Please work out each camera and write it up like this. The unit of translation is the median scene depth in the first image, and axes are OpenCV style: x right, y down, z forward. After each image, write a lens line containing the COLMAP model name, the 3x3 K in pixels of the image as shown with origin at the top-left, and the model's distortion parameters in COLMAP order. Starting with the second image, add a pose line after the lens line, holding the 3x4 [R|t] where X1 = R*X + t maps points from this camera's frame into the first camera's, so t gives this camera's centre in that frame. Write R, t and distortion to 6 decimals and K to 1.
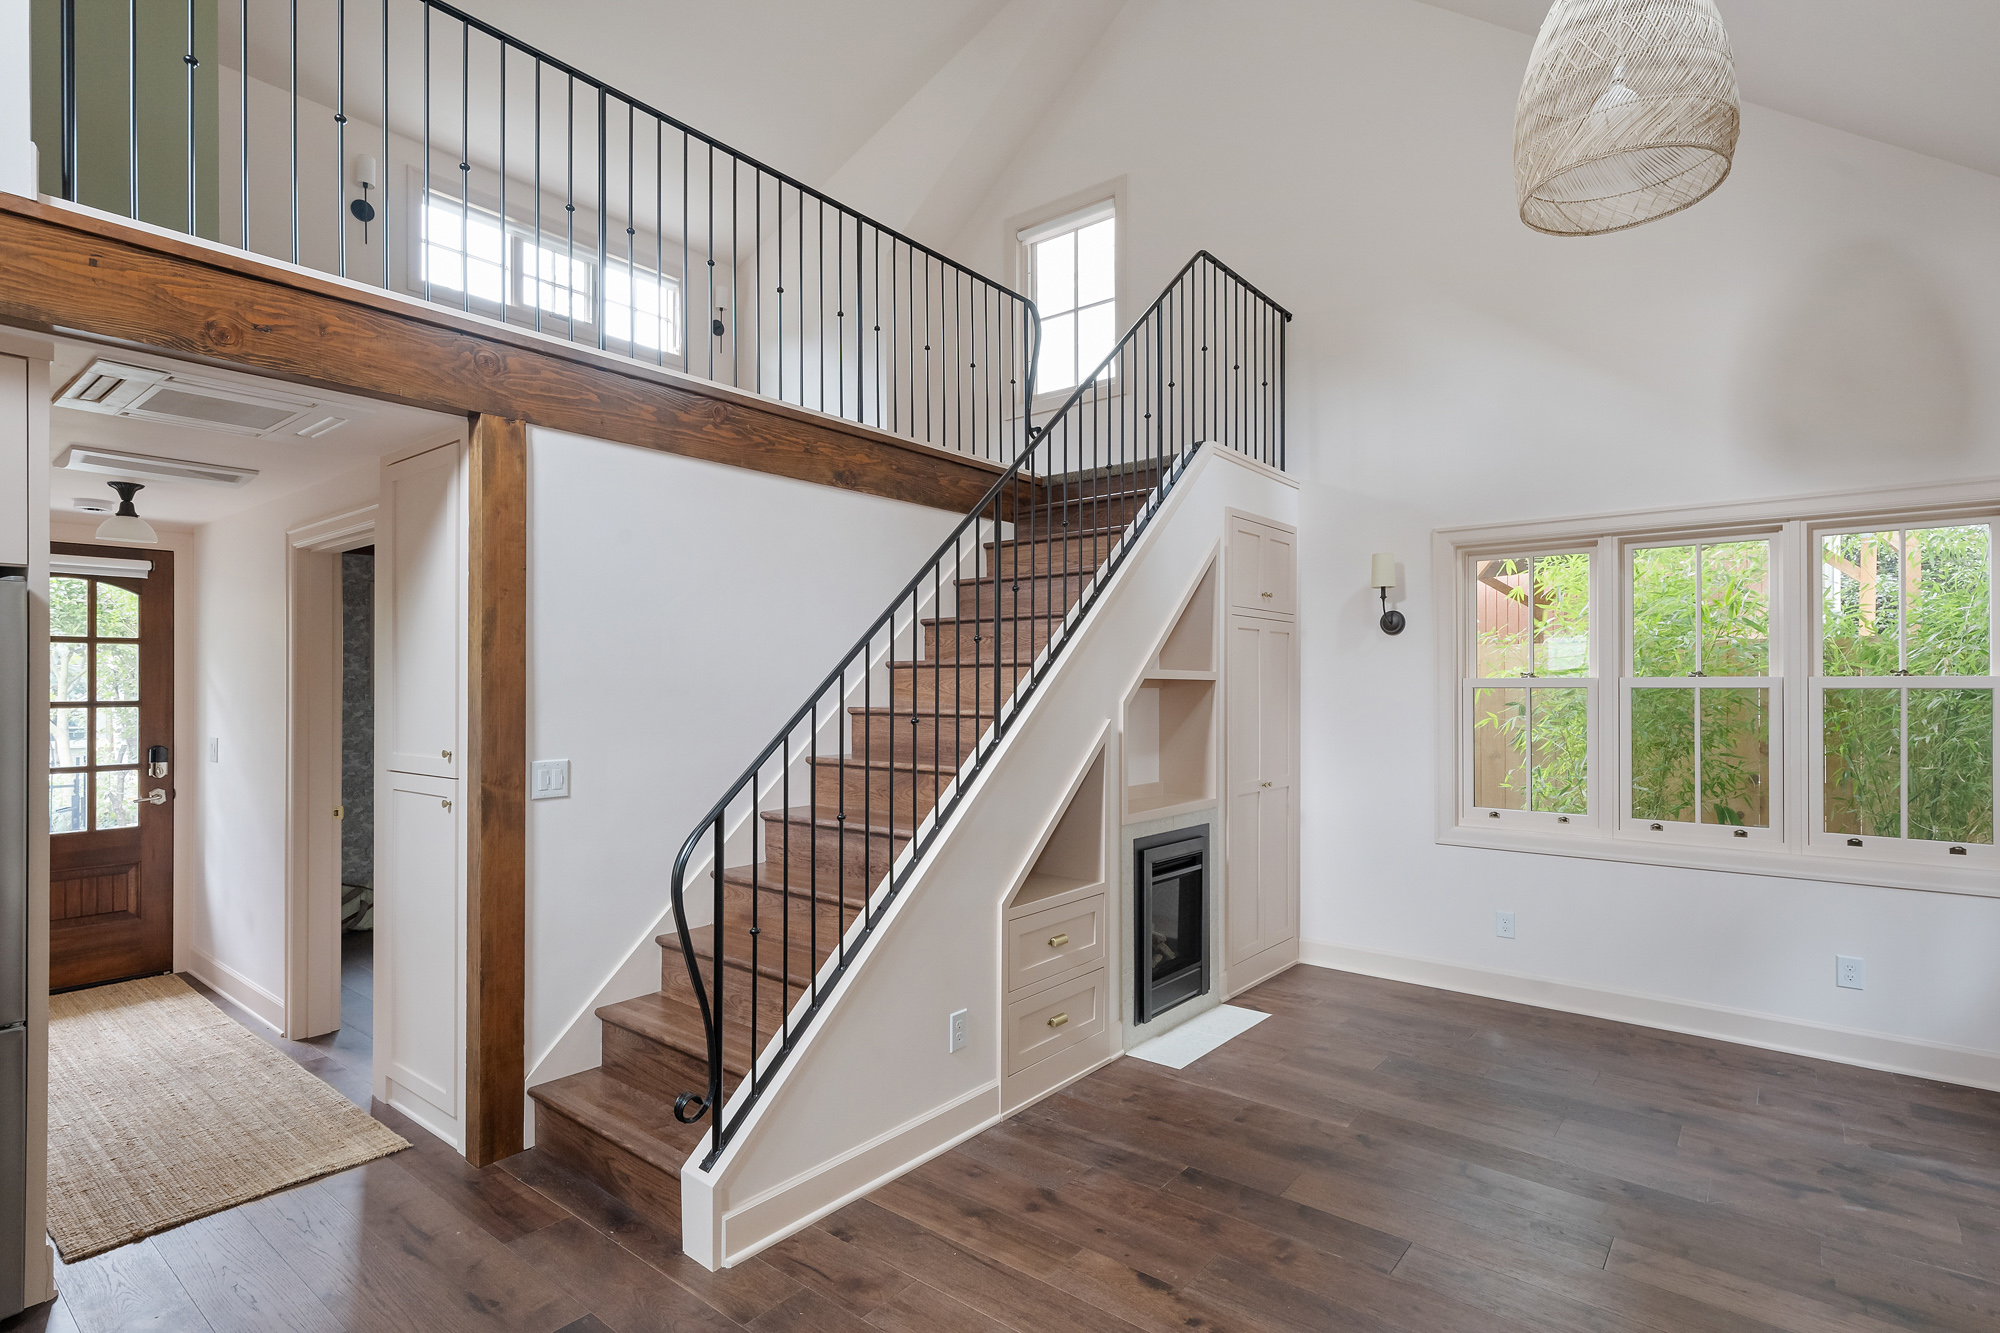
lens RADIAL K [[991.4, 0, 992.5], [0, 991.4, 682.0], [0, 0, 1]] dist [0.002299, 0.001492]
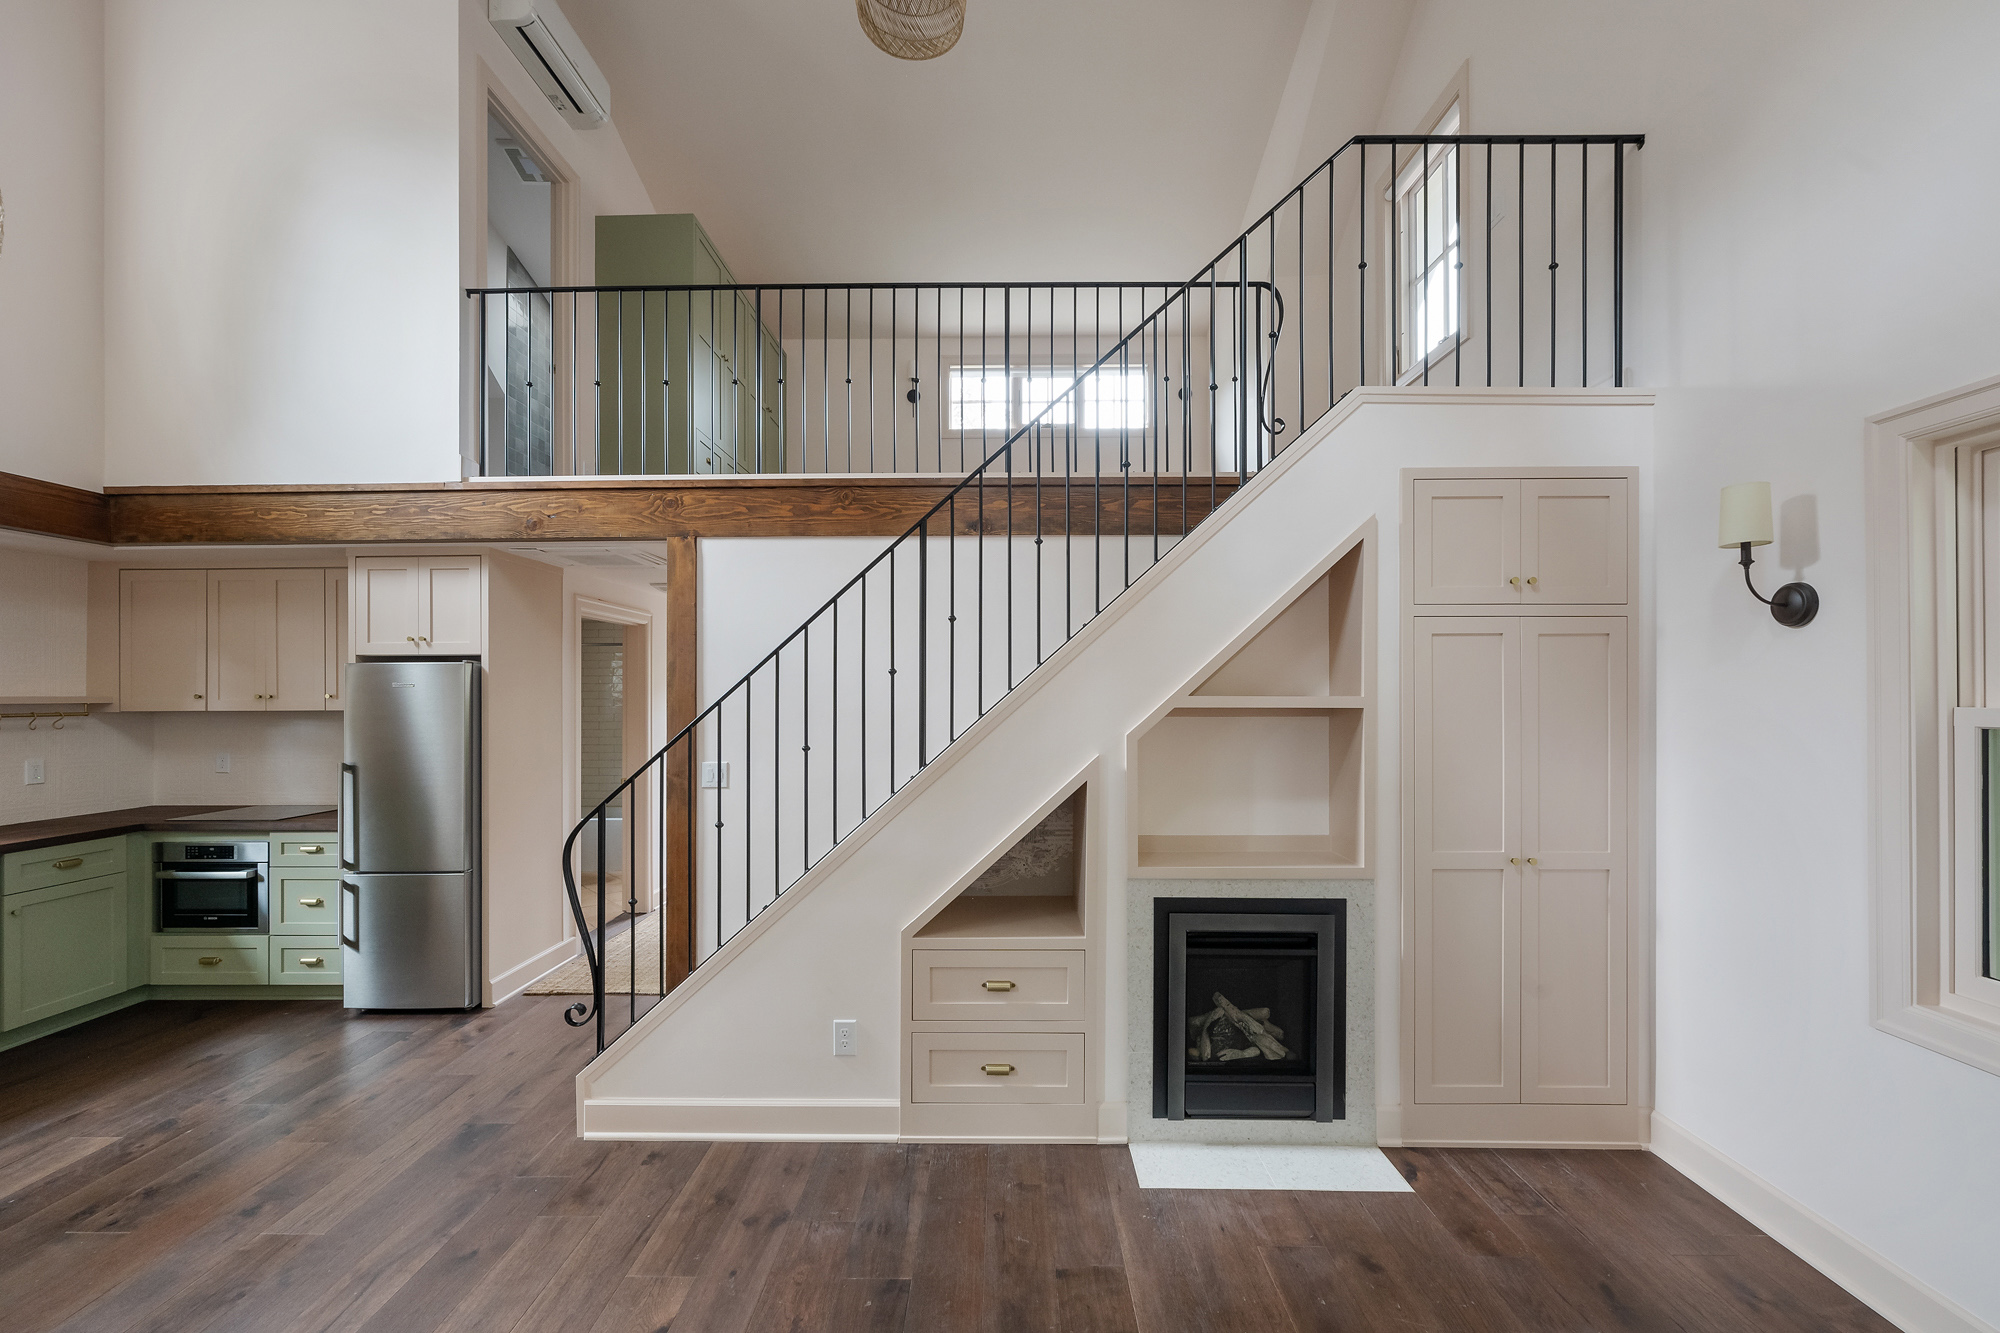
lens RADIAL K [[793.6, 0, 999.0], [0, 793.6, 694.3], [0, 0, 1]] dist [-0.002889, 0.000248]
pose [[0.621835, -0.002285, -0.783145, 0.726728], [0.006323, 0.999978, 0.002103, -0.021335], [0.783123, -0.006259, 0.621835, 0.584213]]
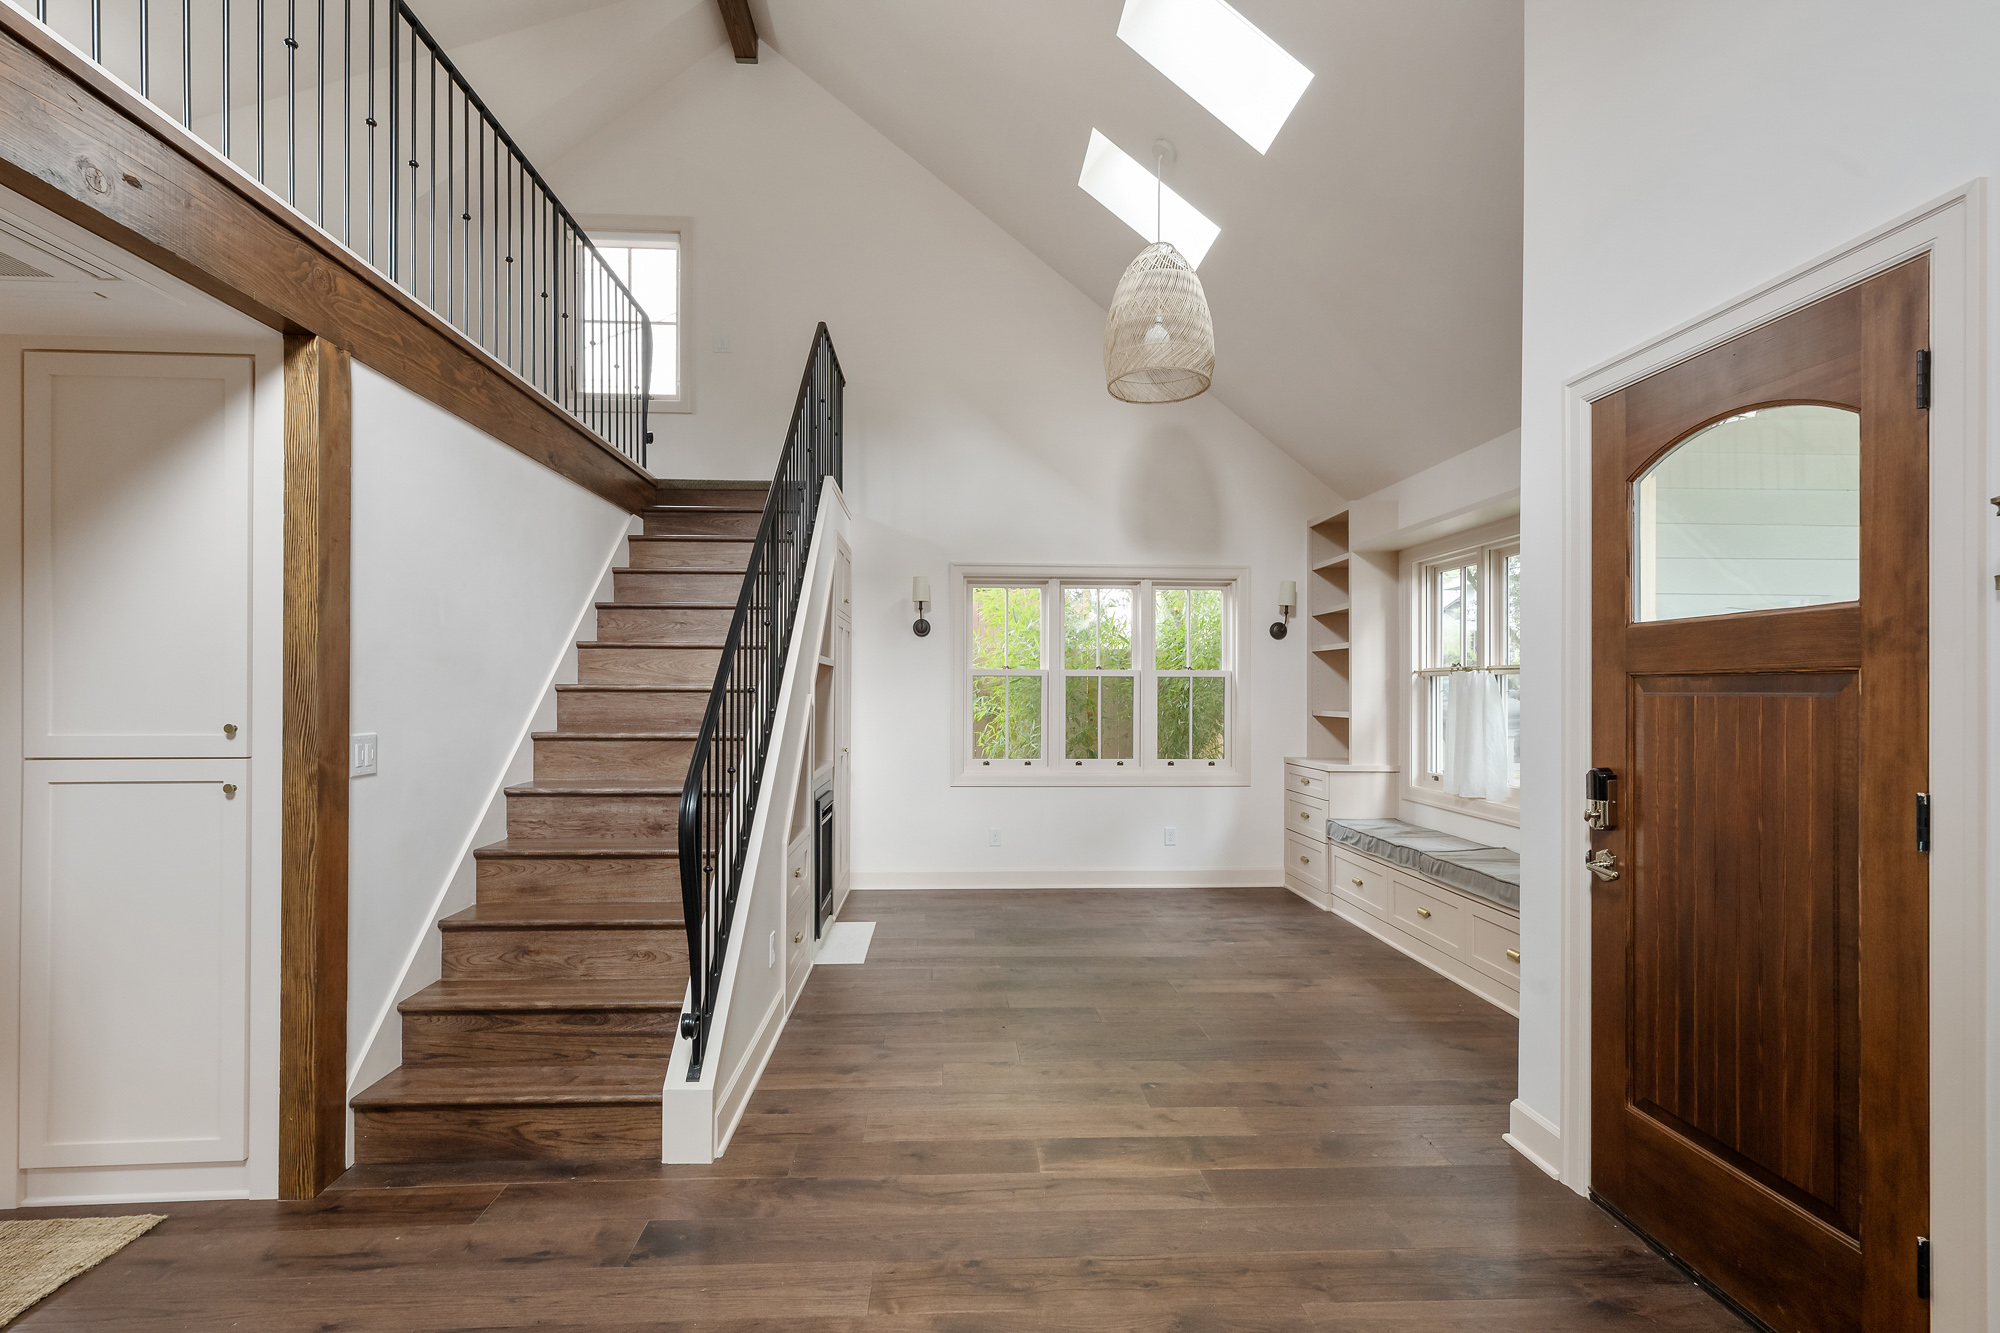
lens RADIAL K [[919.0, 0, 989.8], [0, 919.0, 687.3], [0, 0, 1]] dist [0.006045, 0.000980]
pose [[0.741556, 0.004297, 0.670877, -0.573197], [-0.005703, 0.999984, -0.000101, 0.032920], [-0.670867, -0.003751, 0.741569, -0.001176]]
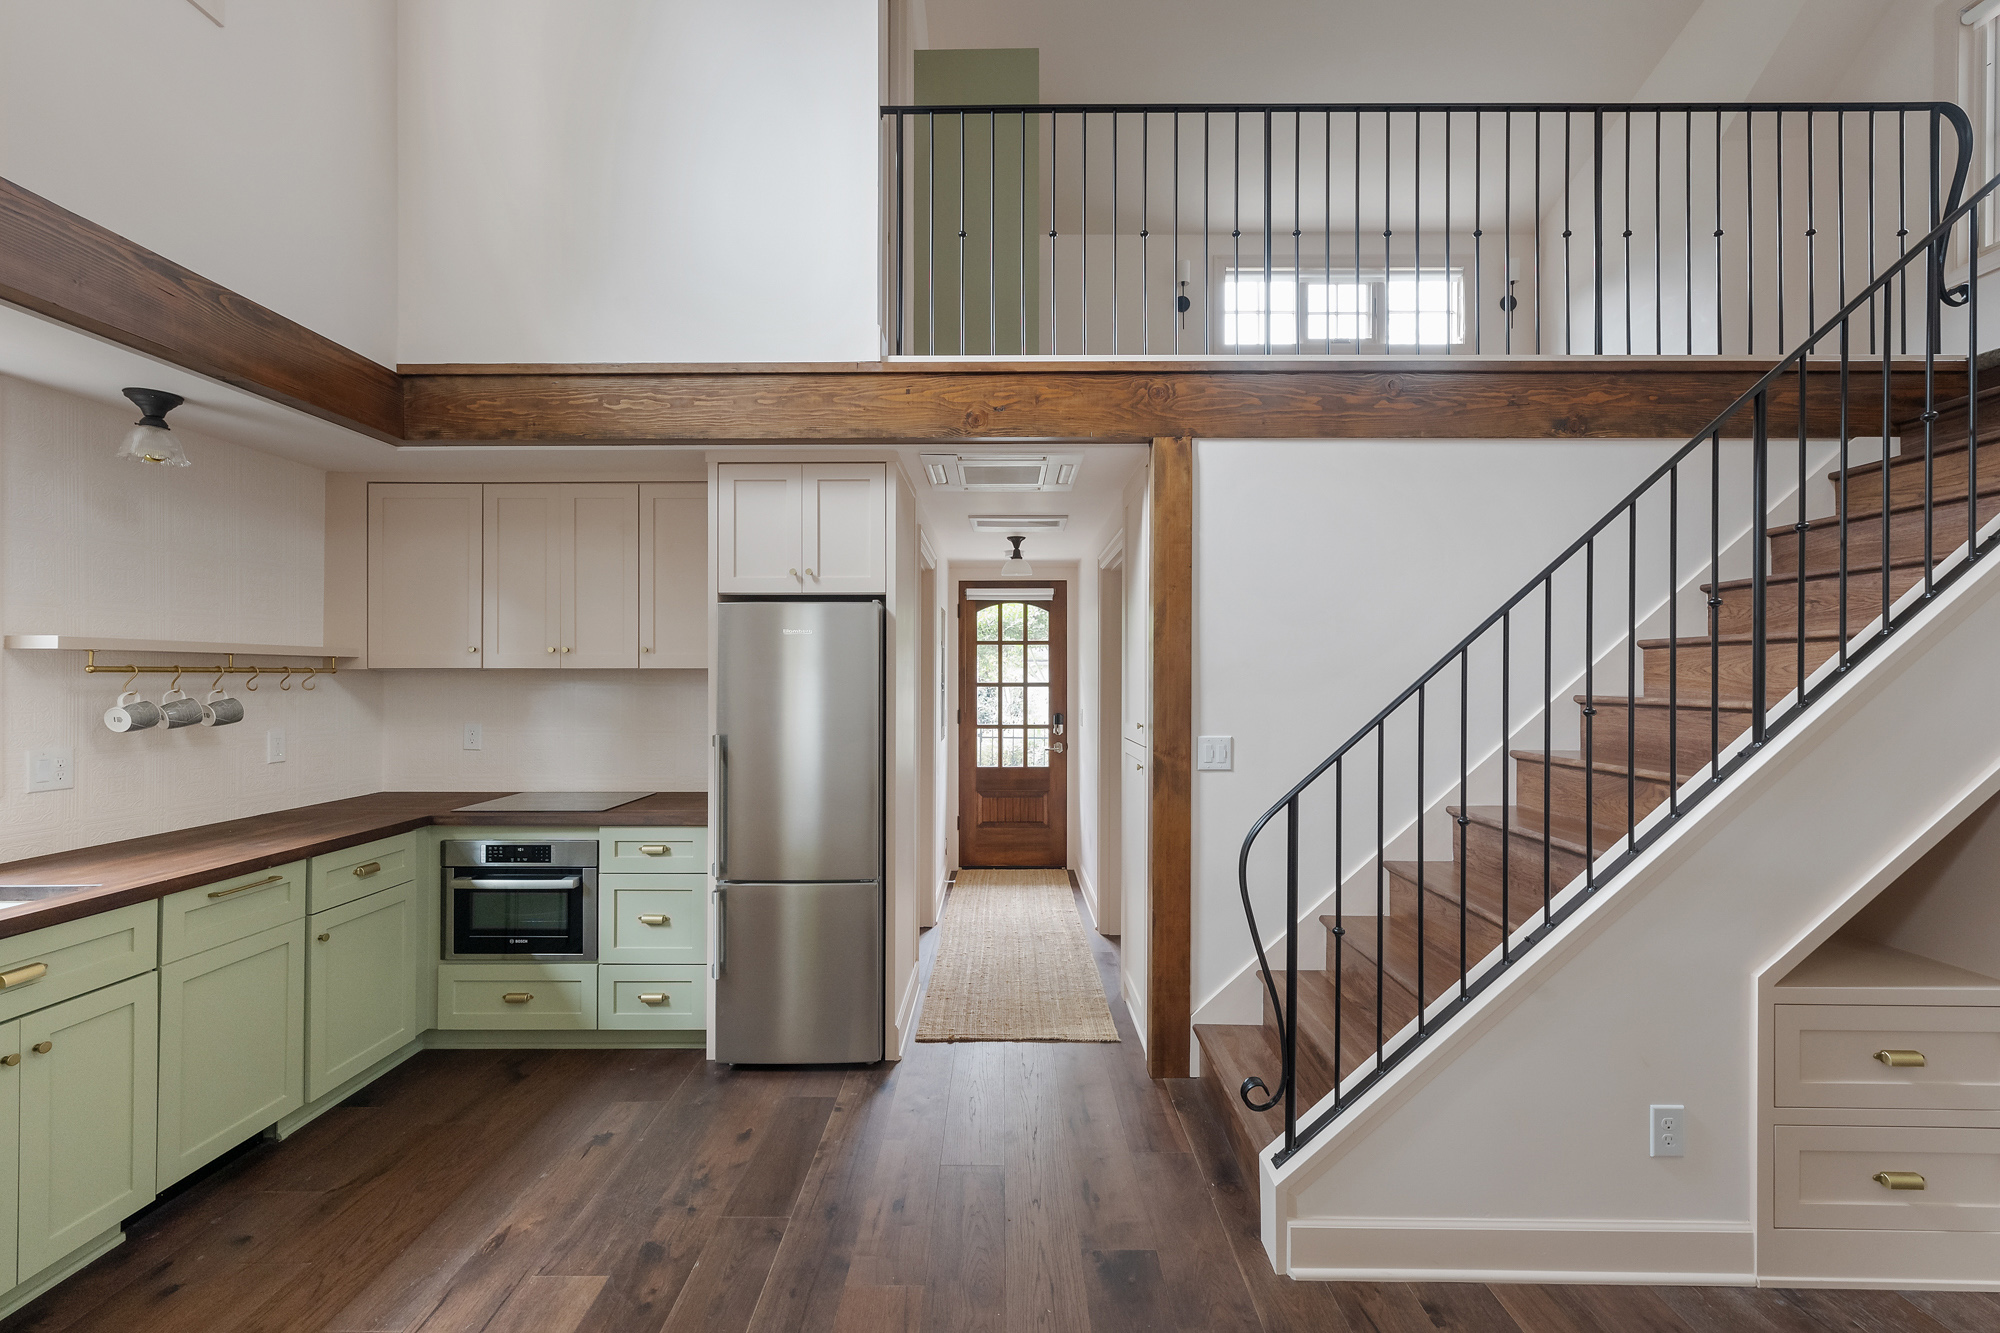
lens RADIAL K [[860.4, 0, 998.8], [0, 860.4, 673.6], [0, 0, 1]] dist [0.002618, 0.000694]
pose [[0.627240, -0.000688, -0.778826, 0.151679], [0.001057, 0.999999, -0.000032, 0.008230], [0.778825, -0.000803, 0.627240, 0.200433]]
